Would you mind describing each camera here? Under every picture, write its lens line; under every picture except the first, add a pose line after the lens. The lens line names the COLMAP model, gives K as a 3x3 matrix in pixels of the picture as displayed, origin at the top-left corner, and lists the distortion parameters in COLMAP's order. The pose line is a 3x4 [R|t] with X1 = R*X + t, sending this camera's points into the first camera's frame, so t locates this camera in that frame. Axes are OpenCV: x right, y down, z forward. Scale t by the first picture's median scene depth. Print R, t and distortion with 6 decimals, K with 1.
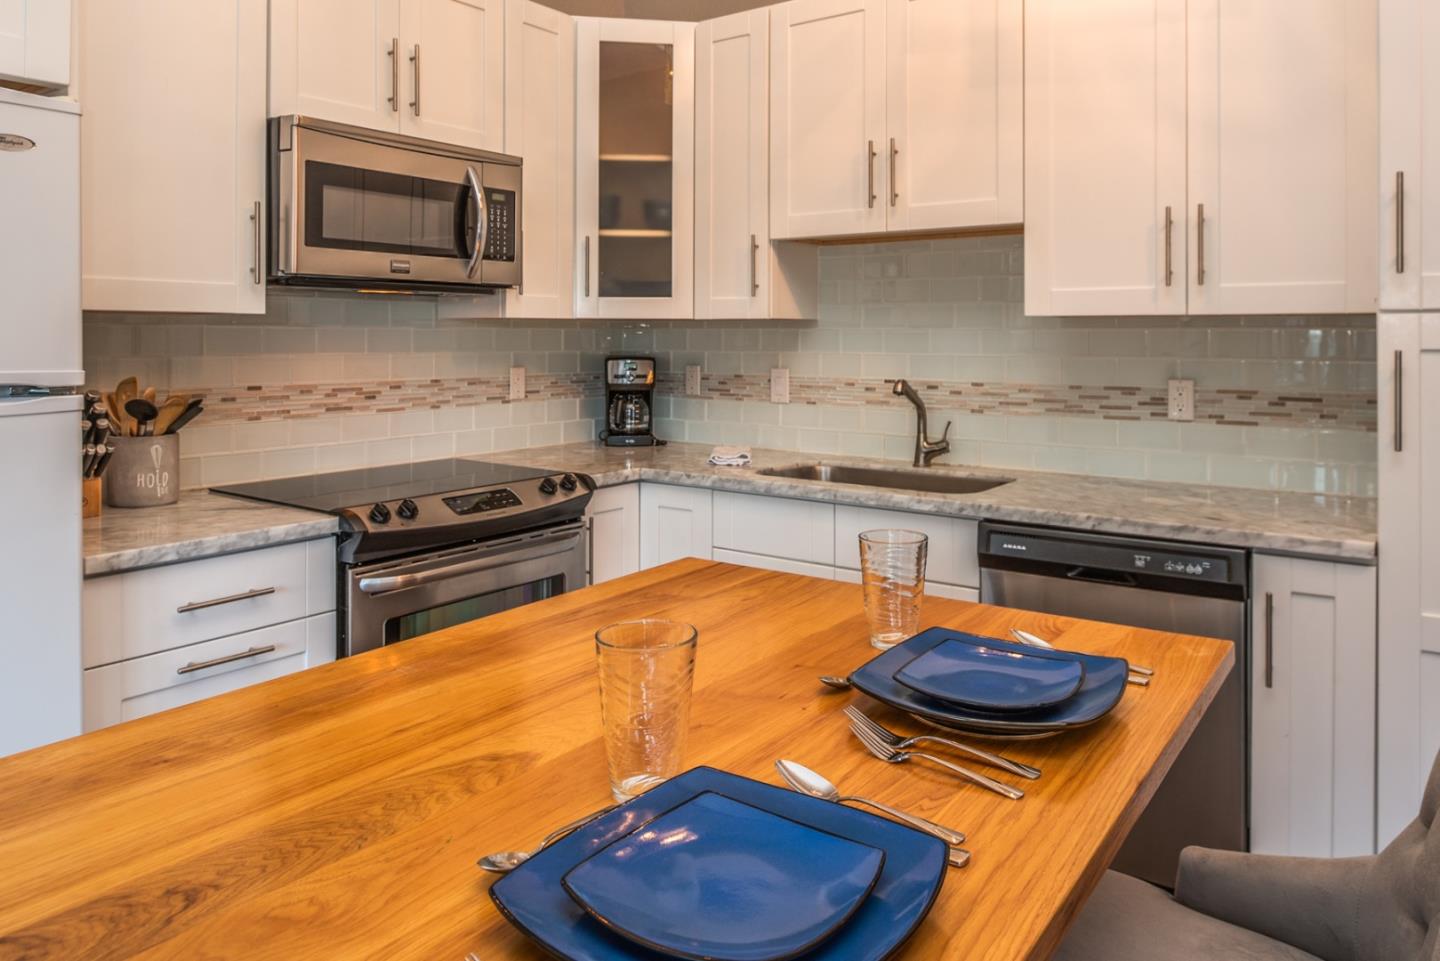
lens RADIAL K [[992.2, 0, 714.6], [0, 992.2, 331.3], [0, 0, 1]] dist [-0.021123, 0.001792]
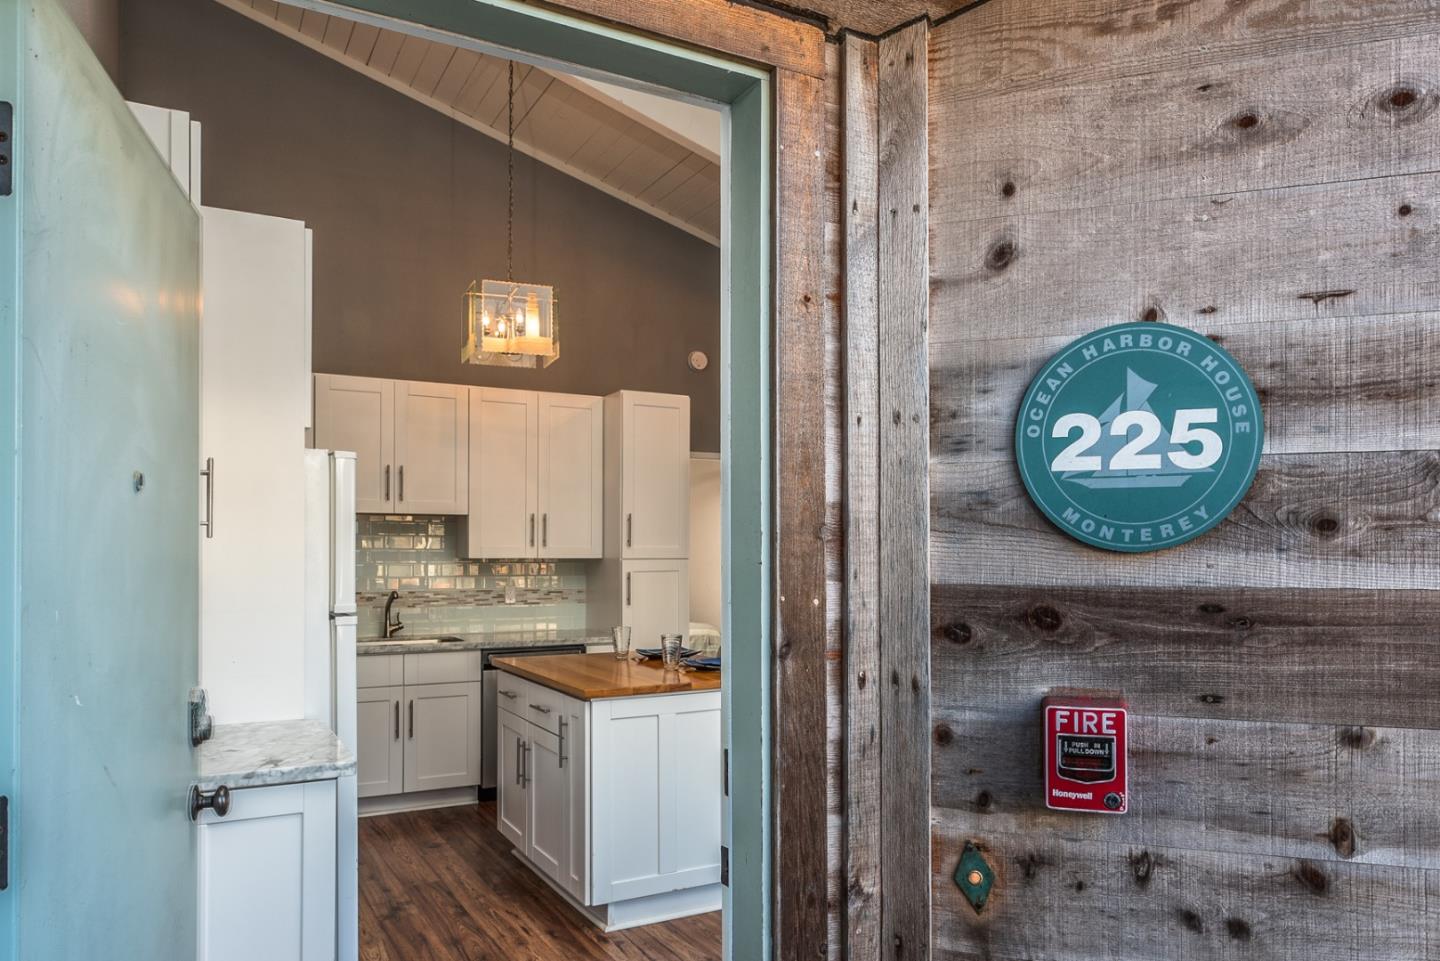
lens RADIAL K [[992.2, 0, 749.1], [0, 992.2, 539.6], [0, 0, 1]] dist [-0.021123, 0.001792]
pose [[0.409273, 0.009154, 0.912366, -1.346615], [-0.005718, 0.999956, -0.007468, -0.041971], [-0.912394, -0.002160, 0.409308, -0.415793]]
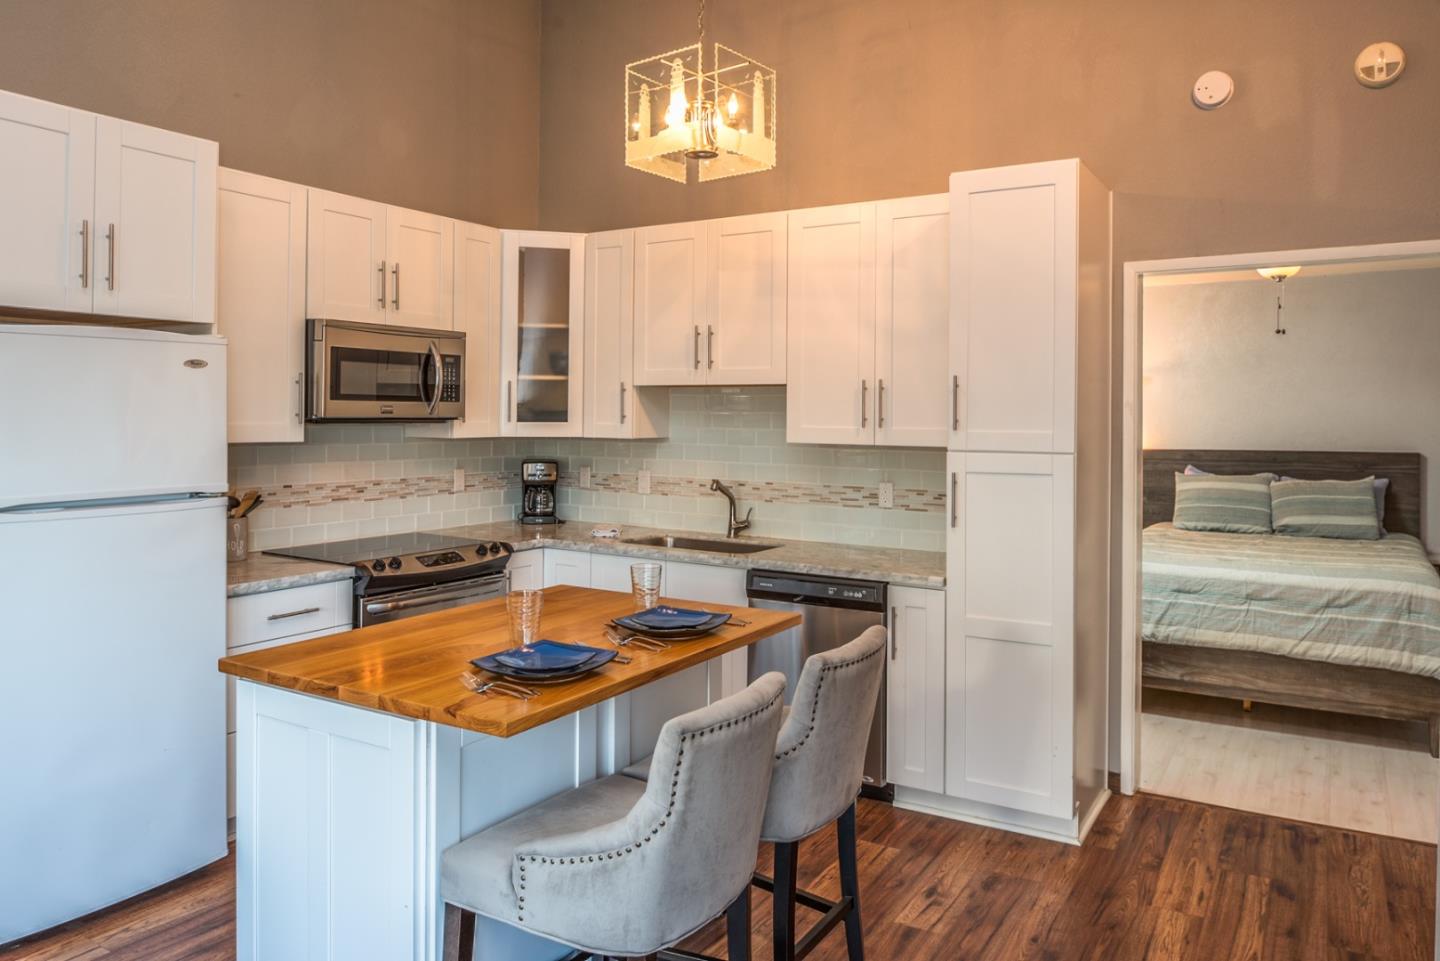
lens RADIAL K [[992.2, 0, 718.6], [0, 992.2, 409.9], [0, 0, 1]] dist [-0.021123, 0.001792]
pose [[0.997195, 0.007810, 0.074436, 0.082620], [-0.007938, 0.999967, 0.001415, -0.066773], [-0.074422, -0.002002, 0.997225, -0.562050]]
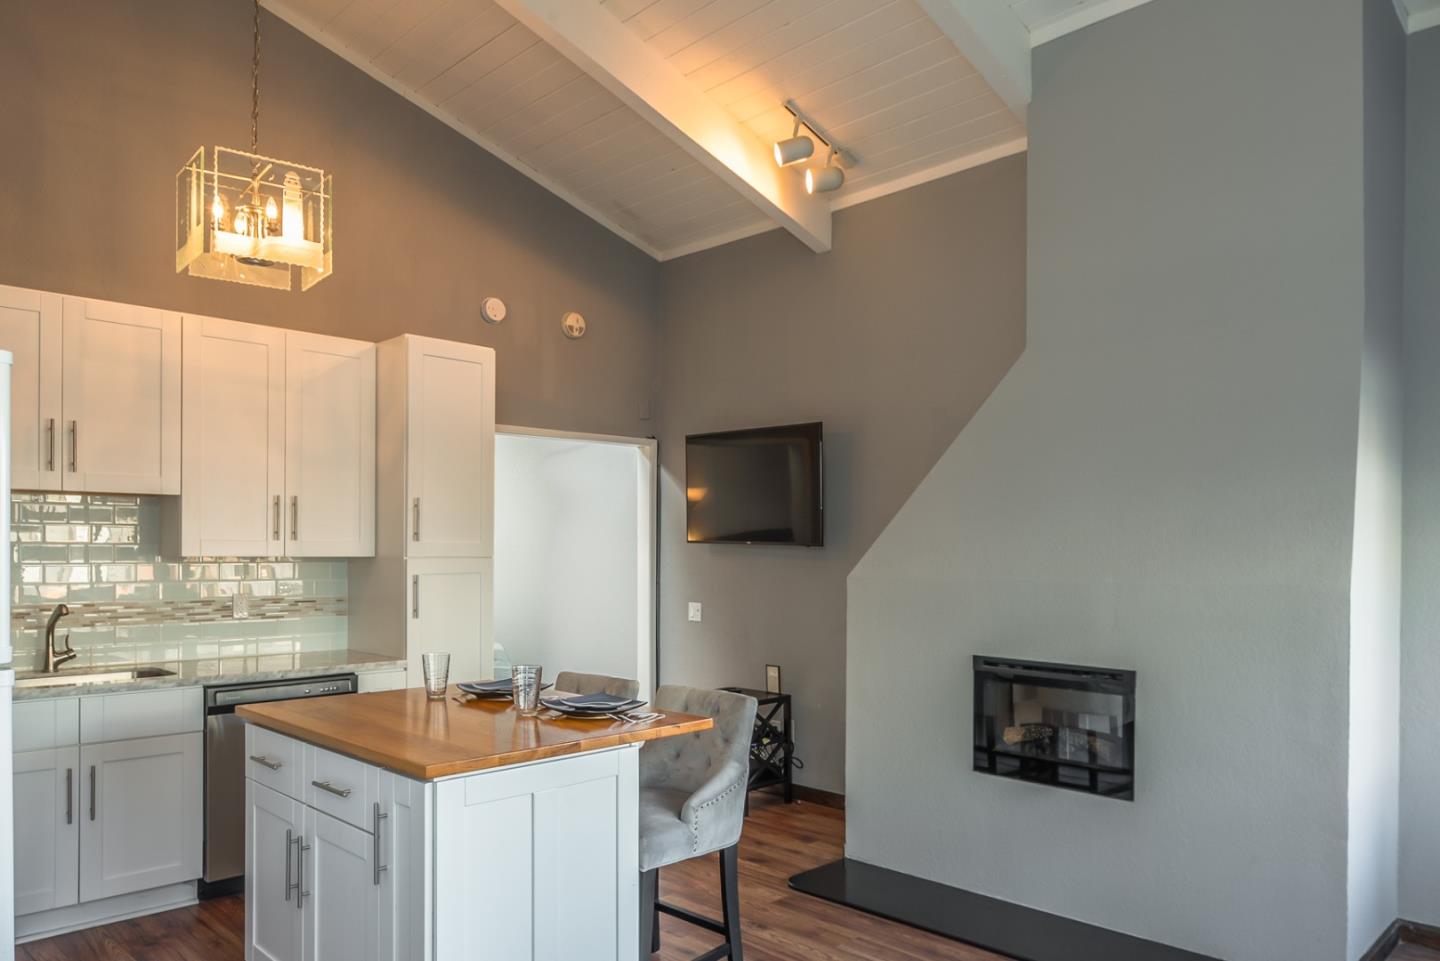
lens RADIAL K [[992.2, 0, 763.5], [0, 992.2, 545.7], [0, 0, 1]] dist [-0.021123, 0.001792]
pose [[0.131818, 0.003613, 0.991267, -1.031508], [-0.008321, 0.999962, -0.002538, -0.034287], [-0.991239, -0.007914, 0.131843, -0.082448]]
